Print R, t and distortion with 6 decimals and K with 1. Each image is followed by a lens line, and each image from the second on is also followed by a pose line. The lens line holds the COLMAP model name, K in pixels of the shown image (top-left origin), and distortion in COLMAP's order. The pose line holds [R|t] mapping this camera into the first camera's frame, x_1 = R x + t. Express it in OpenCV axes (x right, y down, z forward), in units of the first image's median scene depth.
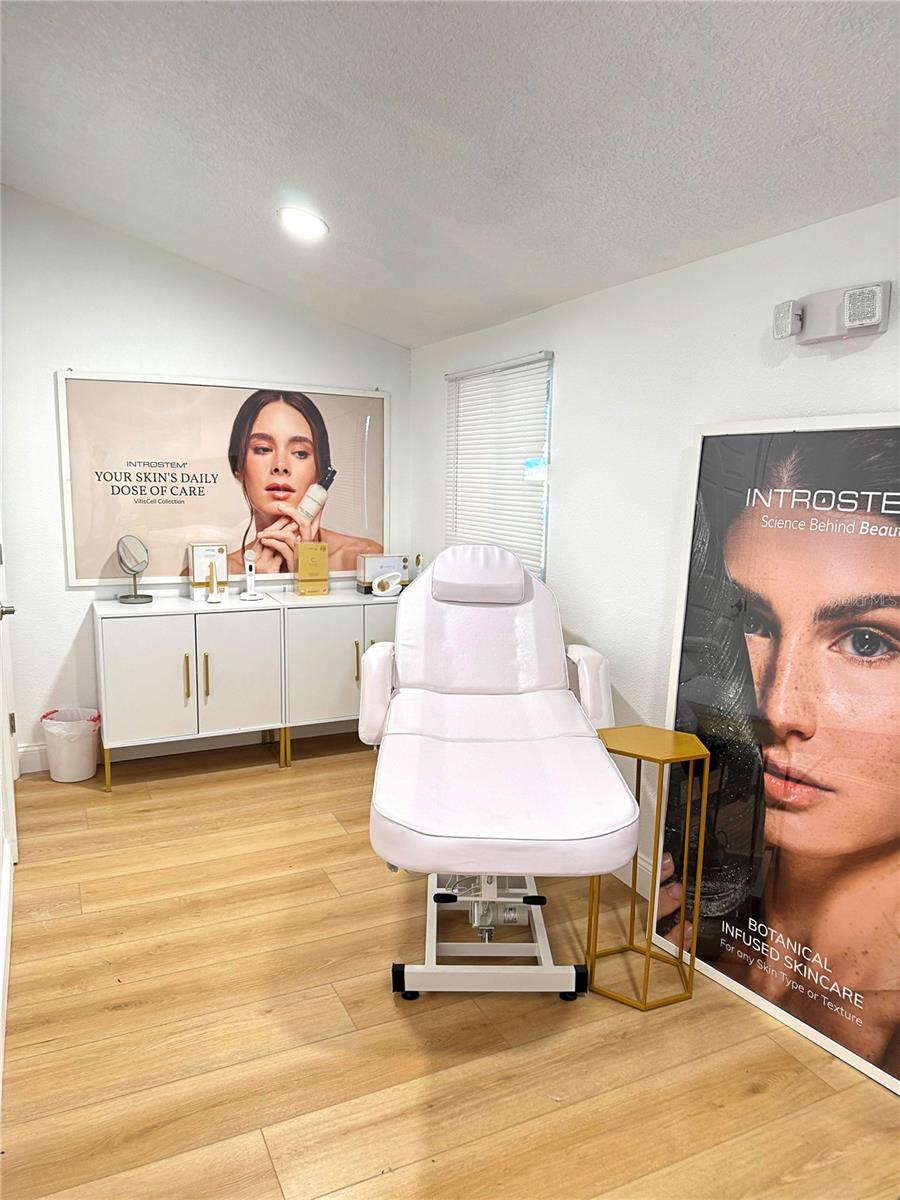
lens RADIAL K [[843.7, 0, 440.8], [0, 843.7, 601.0], [0, 0, 1]] dist [-0.001927, -0.010025]
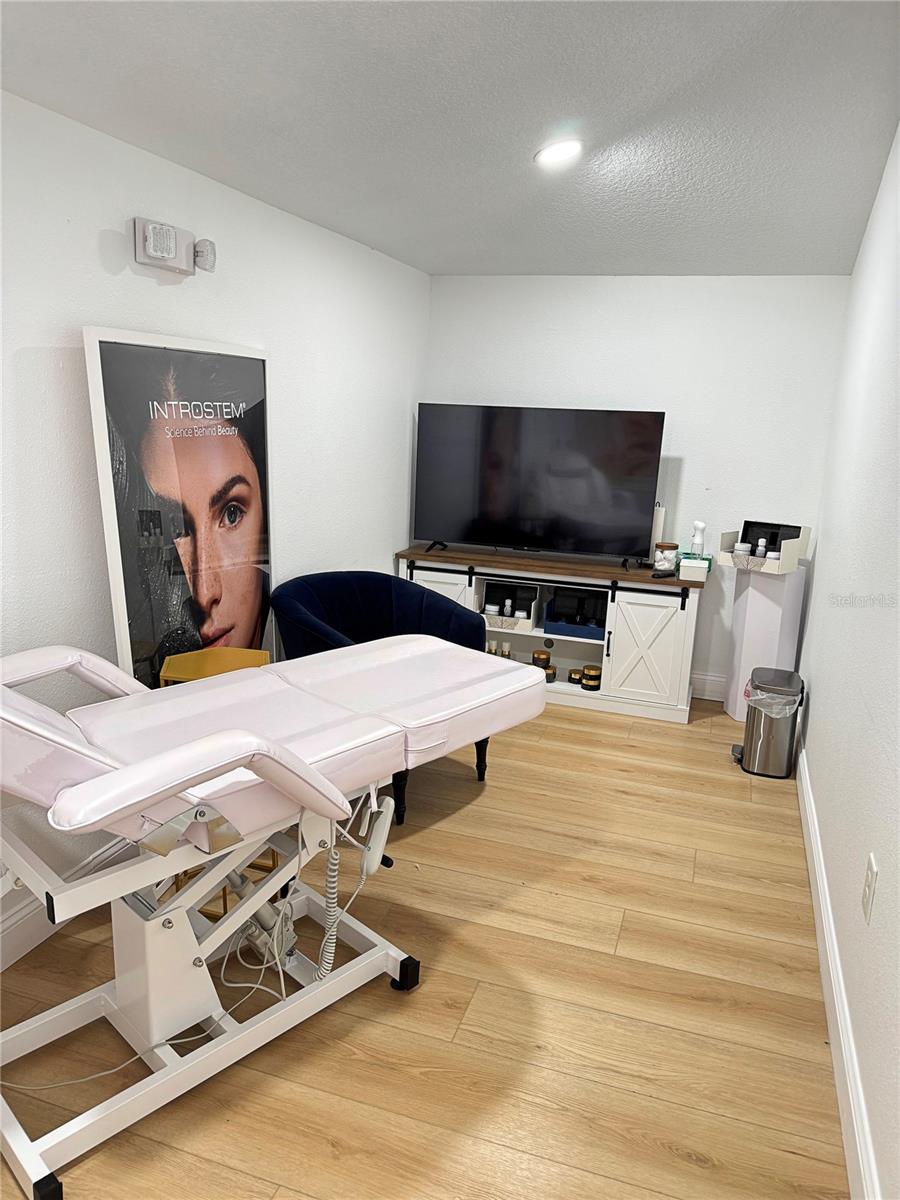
lens RADIAL K [[843.7, 0, 442.3], [0, 843.7, 603.7], [0, 0, 1]] dist [-0.001927, -0.010025]
pose [[-0.713841, -0.199759, 0.671213, -0.665447], [0.059074, 0.937862, 0.341942, -0.250648], [-0.697812, 0.283744, -0.657684, 1.617651]]
